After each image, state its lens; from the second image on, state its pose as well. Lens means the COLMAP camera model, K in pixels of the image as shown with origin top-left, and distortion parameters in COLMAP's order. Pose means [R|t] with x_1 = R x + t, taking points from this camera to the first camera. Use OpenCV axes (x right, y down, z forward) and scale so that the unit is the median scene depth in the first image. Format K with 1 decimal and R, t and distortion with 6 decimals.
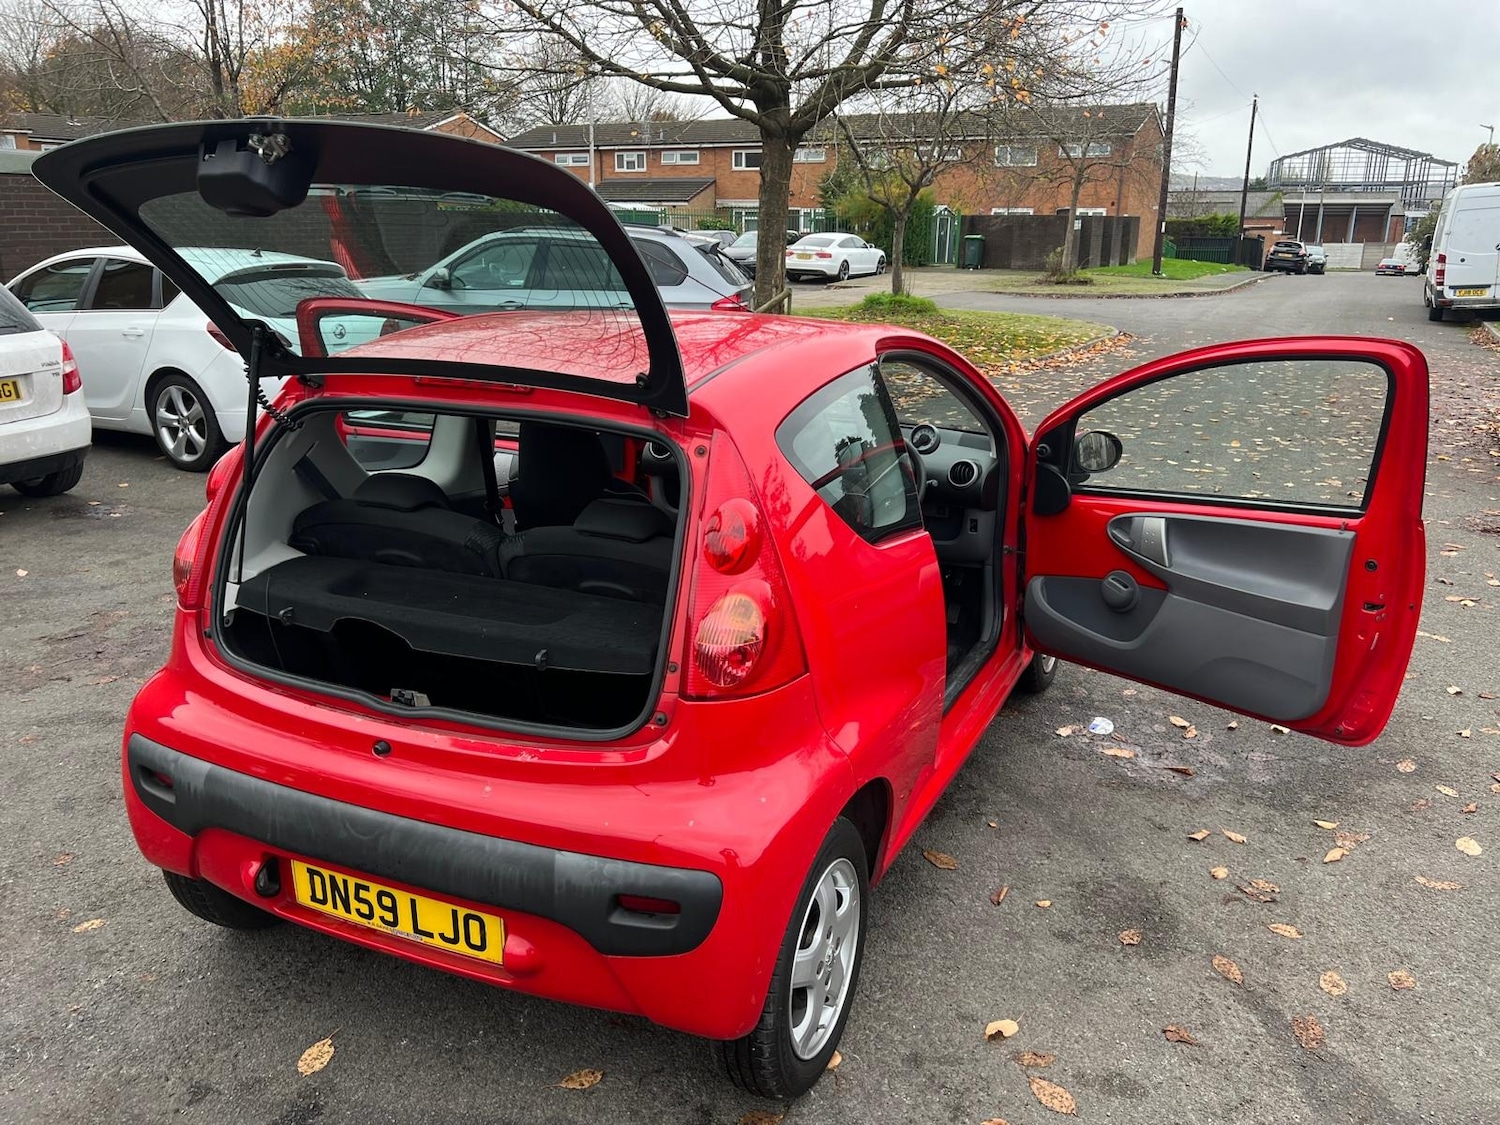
lens RADIAL K [[1169.6, 0, 745.9], [0, 1169.6, 570.0], [0, 0, 1]] dist [0.043209, -0.049327]
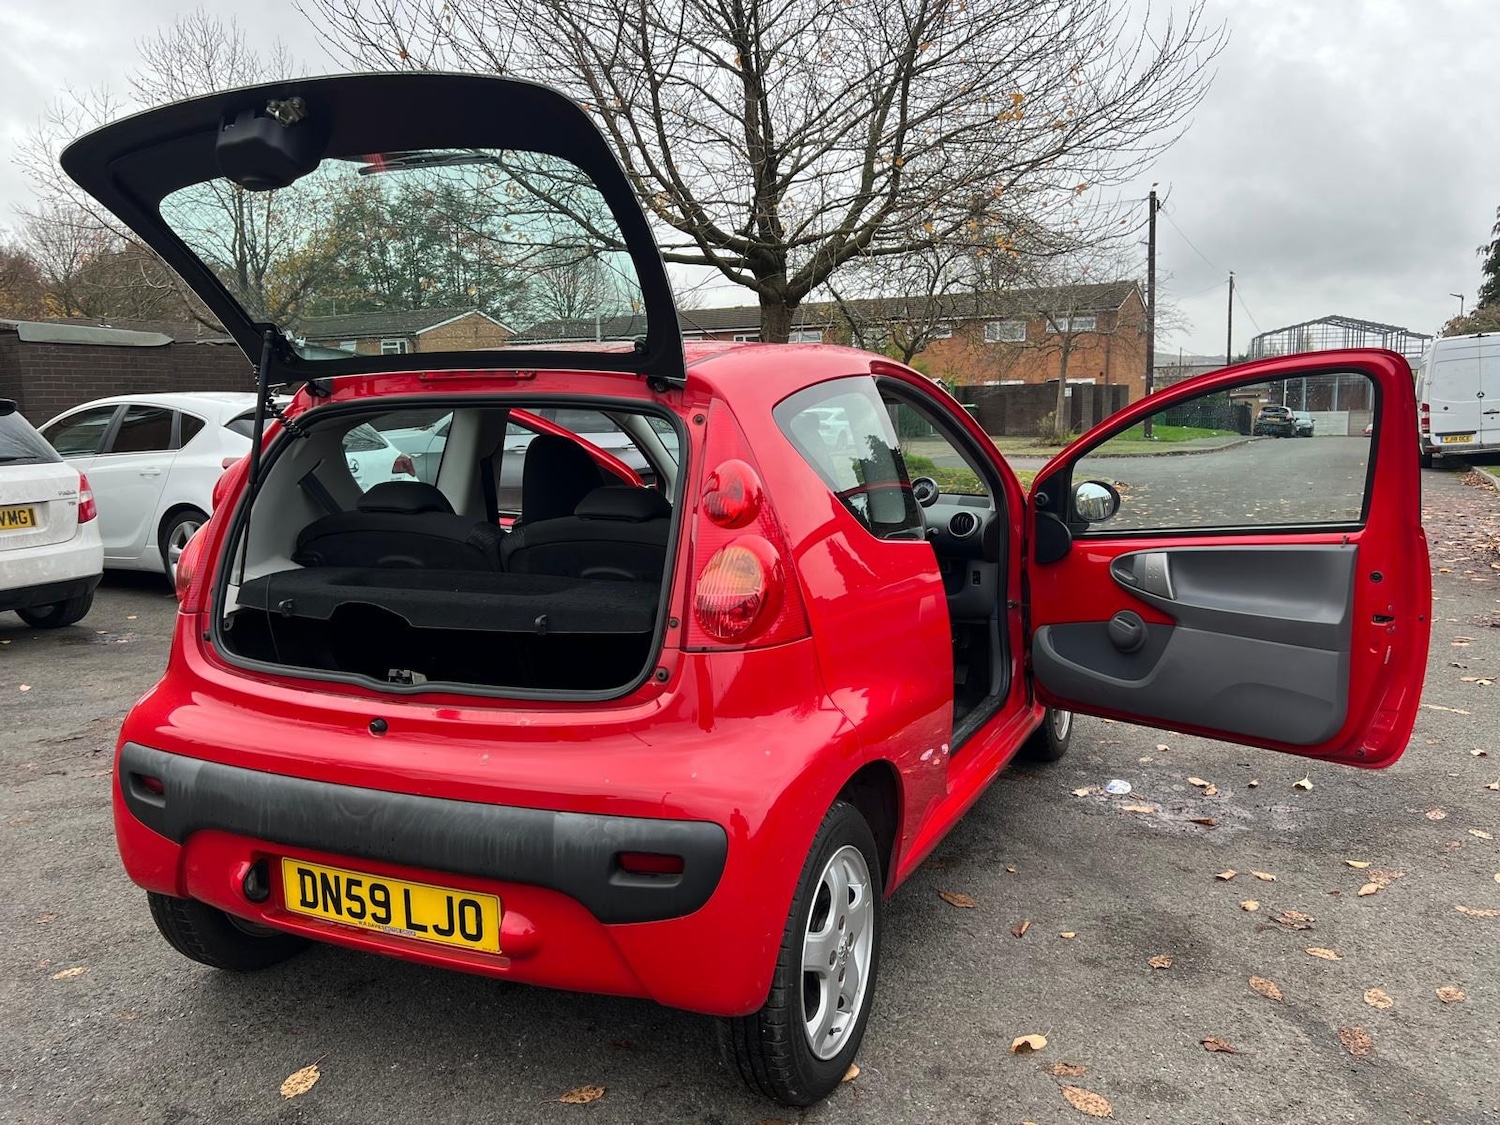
lens RADIAL K [[1169.6, 0, 745.9], [0, 1169.6, 570.0], [0, 0, 1]] dist [0.043209, -0.049327]
pose [[0.999760, -0.021440, -0.004567, 0.003093], [0.020536, 0.988922, -0.147009, 0.135052], [0.007668, 0.146880, 0.989125, 0.010899]]
